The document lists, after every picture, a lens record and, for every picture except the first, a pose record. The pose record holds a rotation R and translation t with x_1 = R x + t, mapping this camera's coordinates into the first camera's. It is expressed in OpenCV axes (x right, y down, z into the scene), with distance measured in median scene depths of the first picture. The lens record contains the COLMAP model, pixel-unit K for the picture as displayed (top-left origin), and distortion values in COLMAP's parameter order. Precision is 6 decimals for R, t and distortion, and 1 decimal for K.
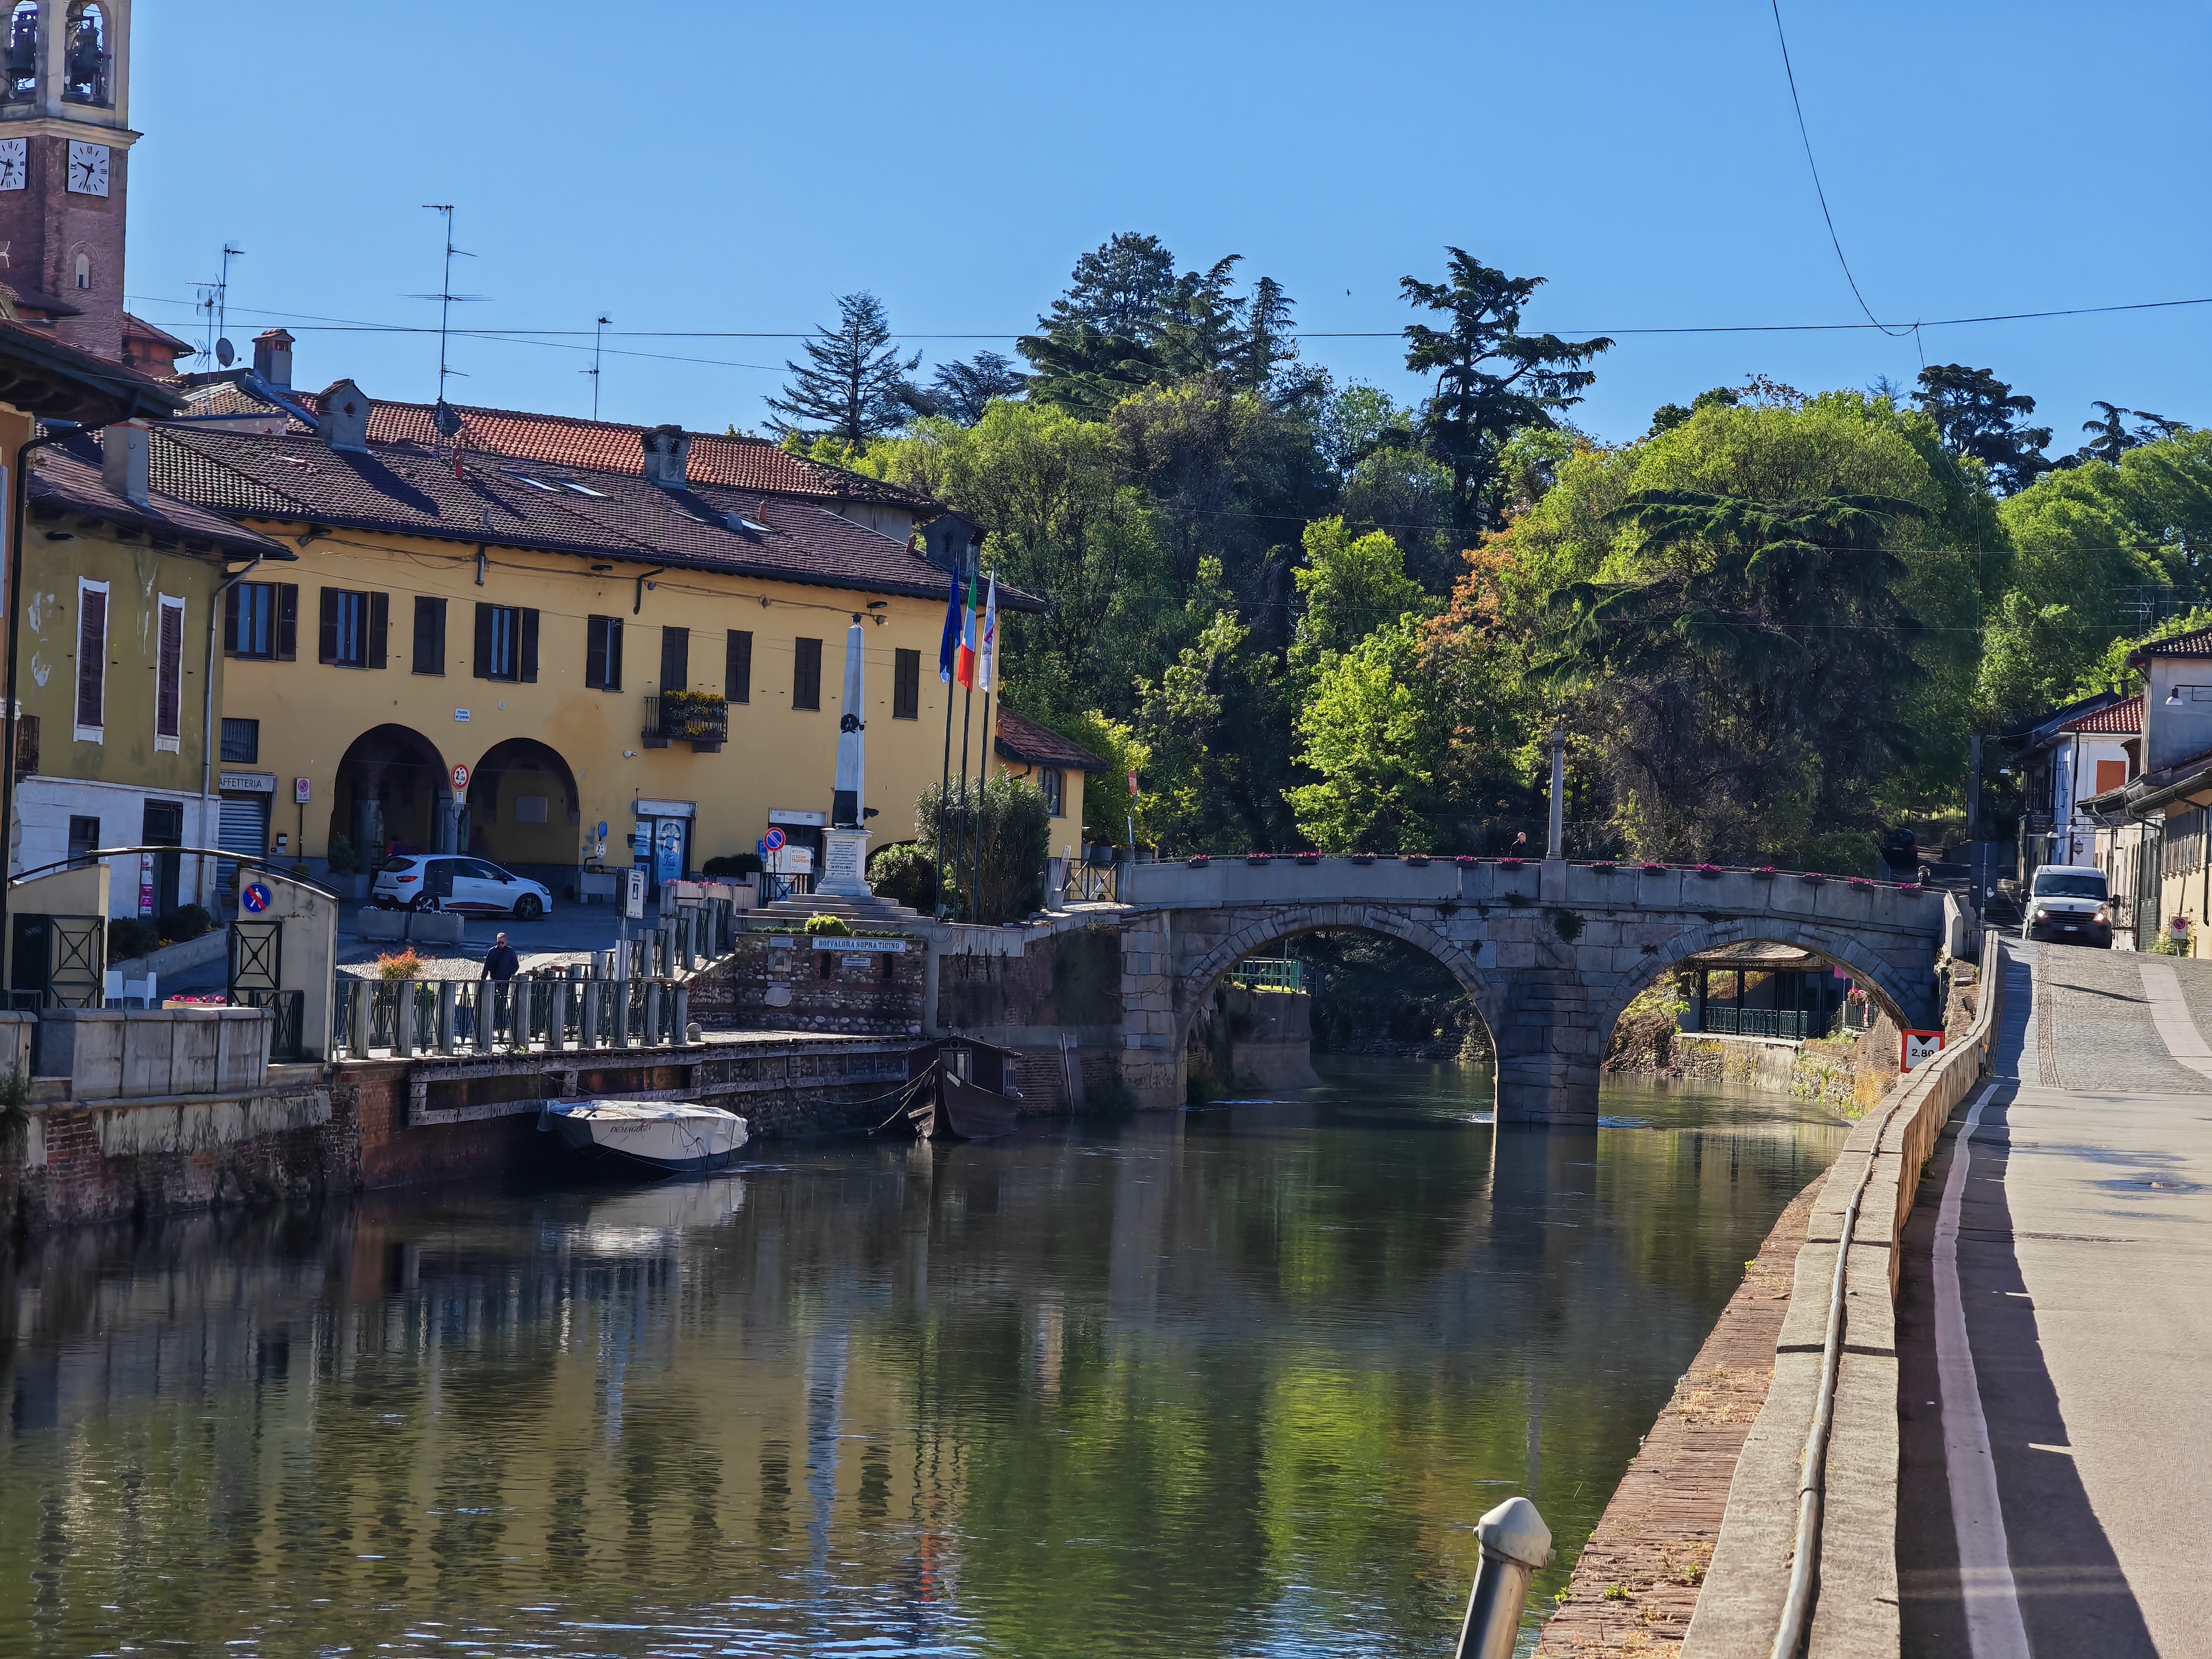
lens RADIAL K [[6062.6, 0, 1242.1], [0, 6062.6, 786.2], [0, 0, 1]] dist [0.126473, 0.000000]
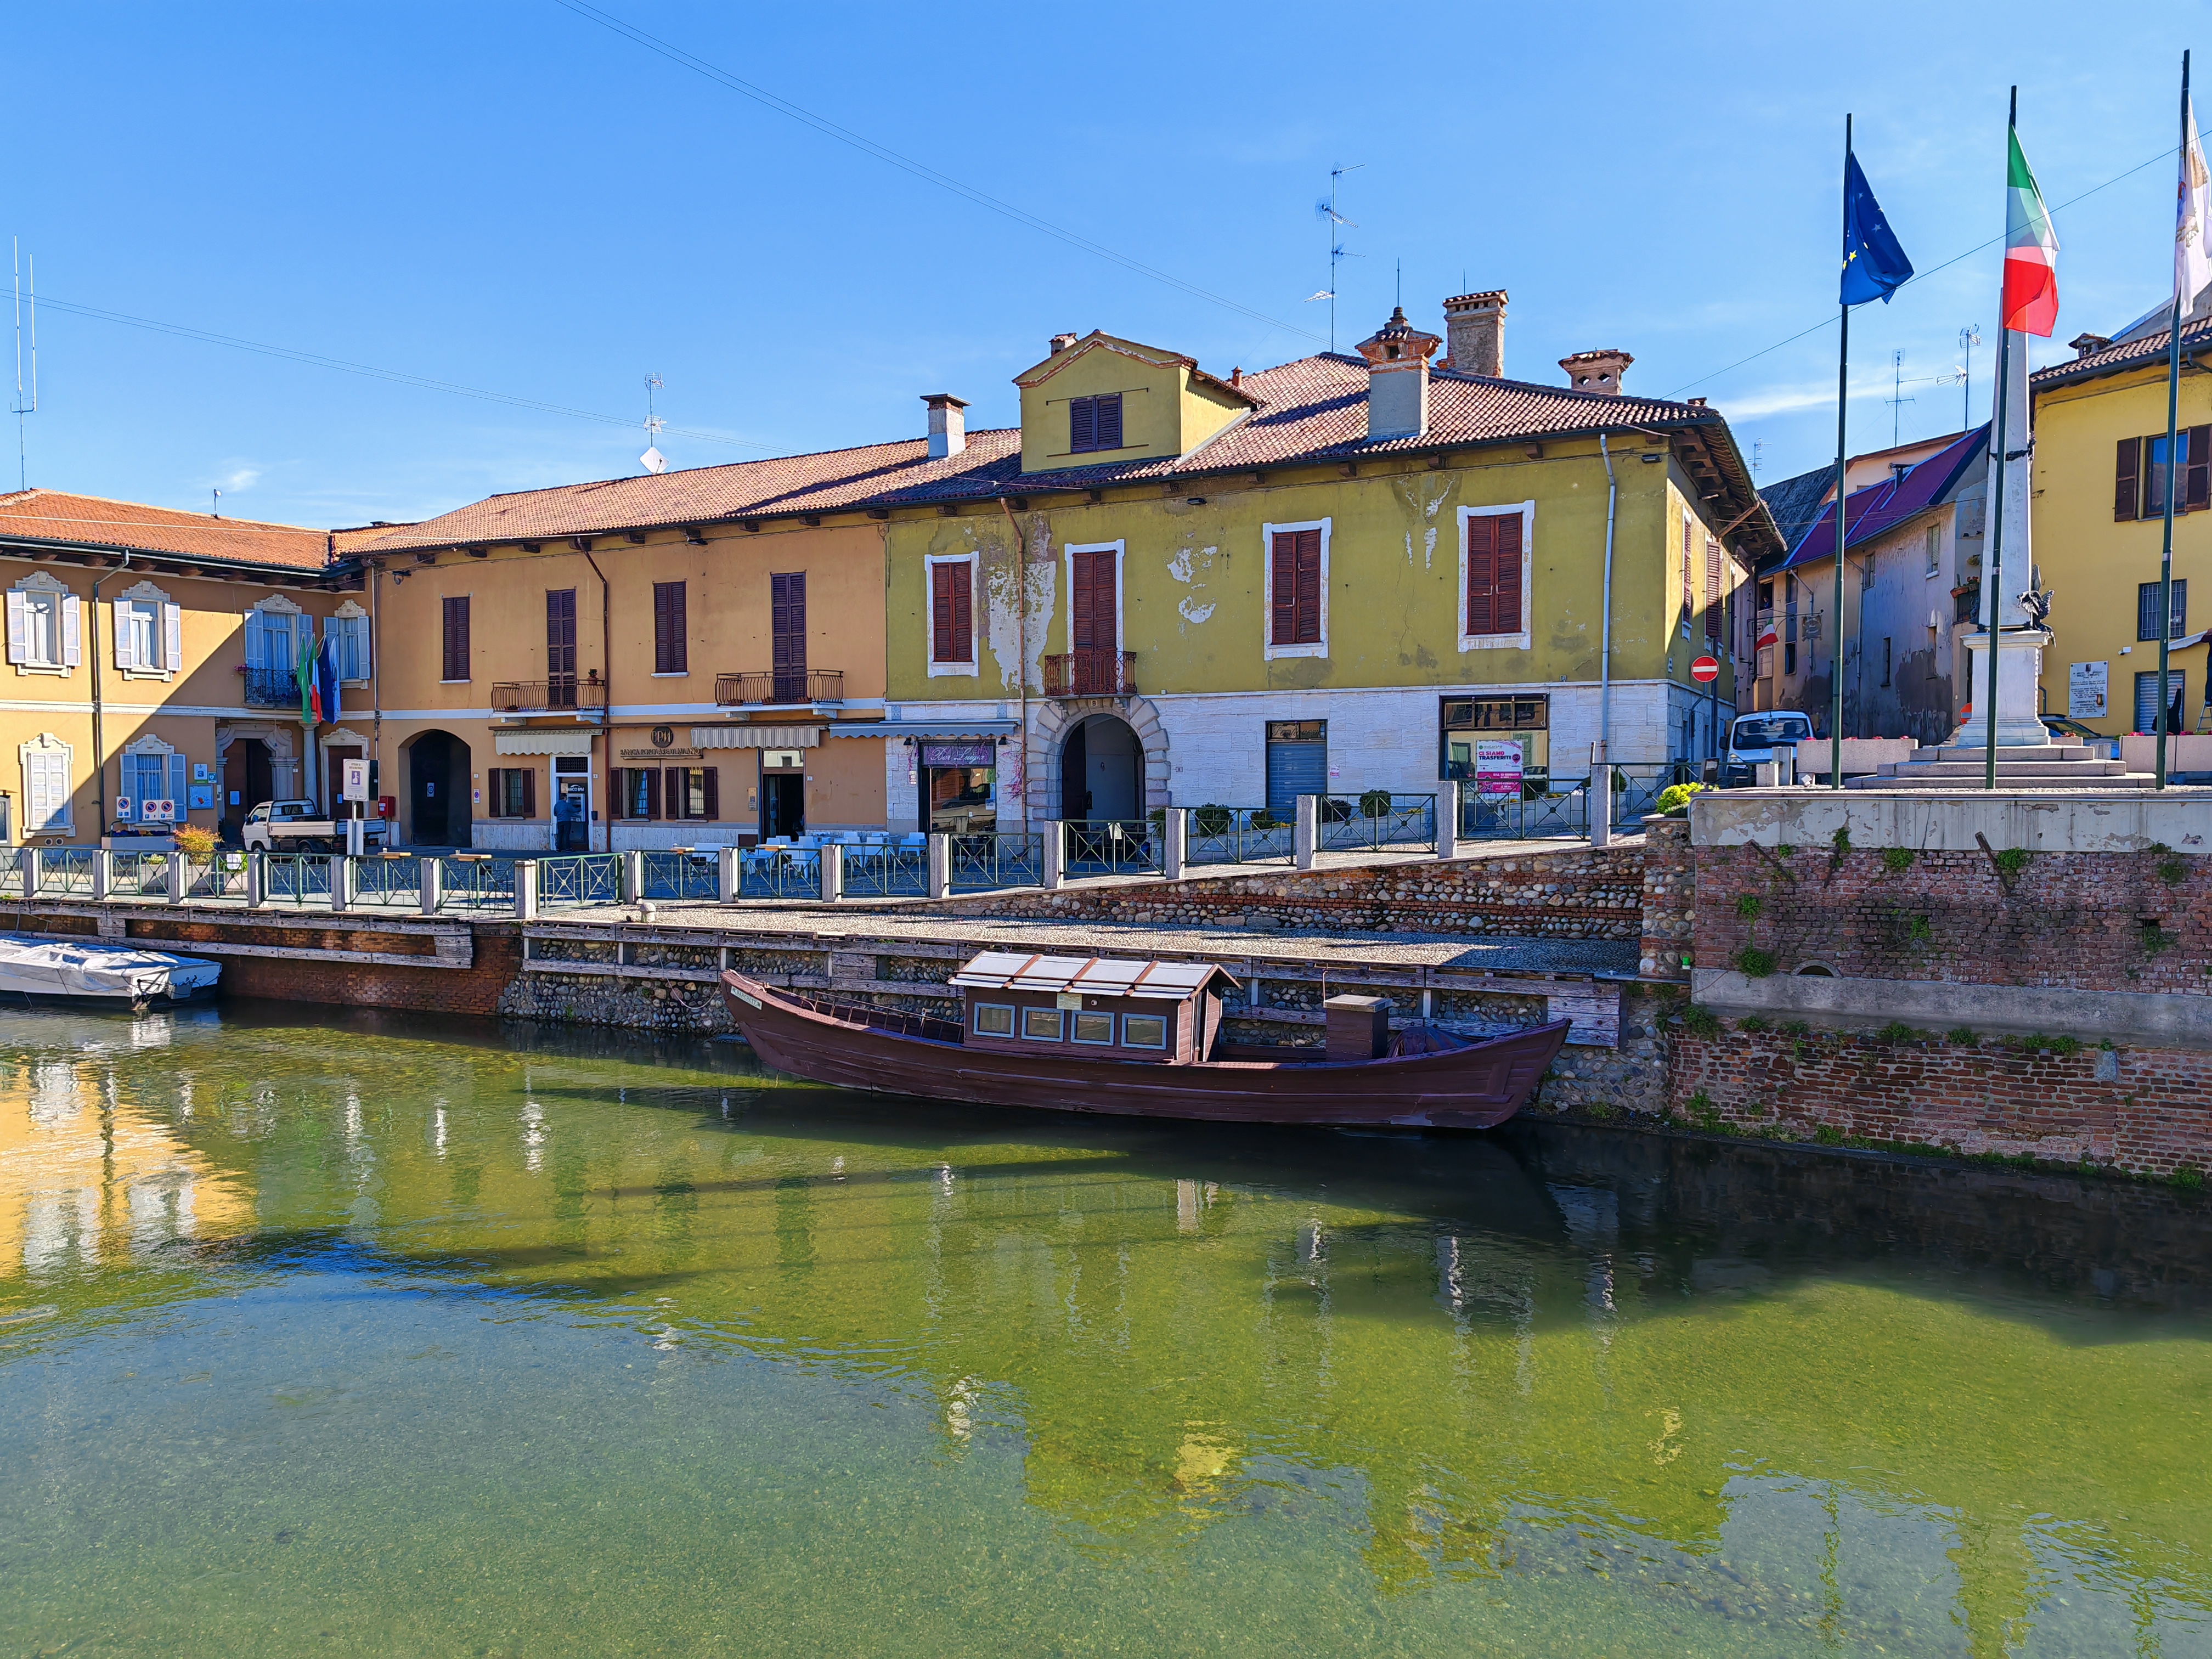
lens RADIAL K [[1742.2, 0, 1065.2], [0, 1742.2, 818.4], [0, 0, 1]] dist [0.075234, -0.071196]
pose [[-0.350647, -0.014776, -0.936391, 0.149691], [0.019464, 0.999545, -0.023061, 0.031823], [0.936305, -0.026312, -0.350200, 1.115644]]
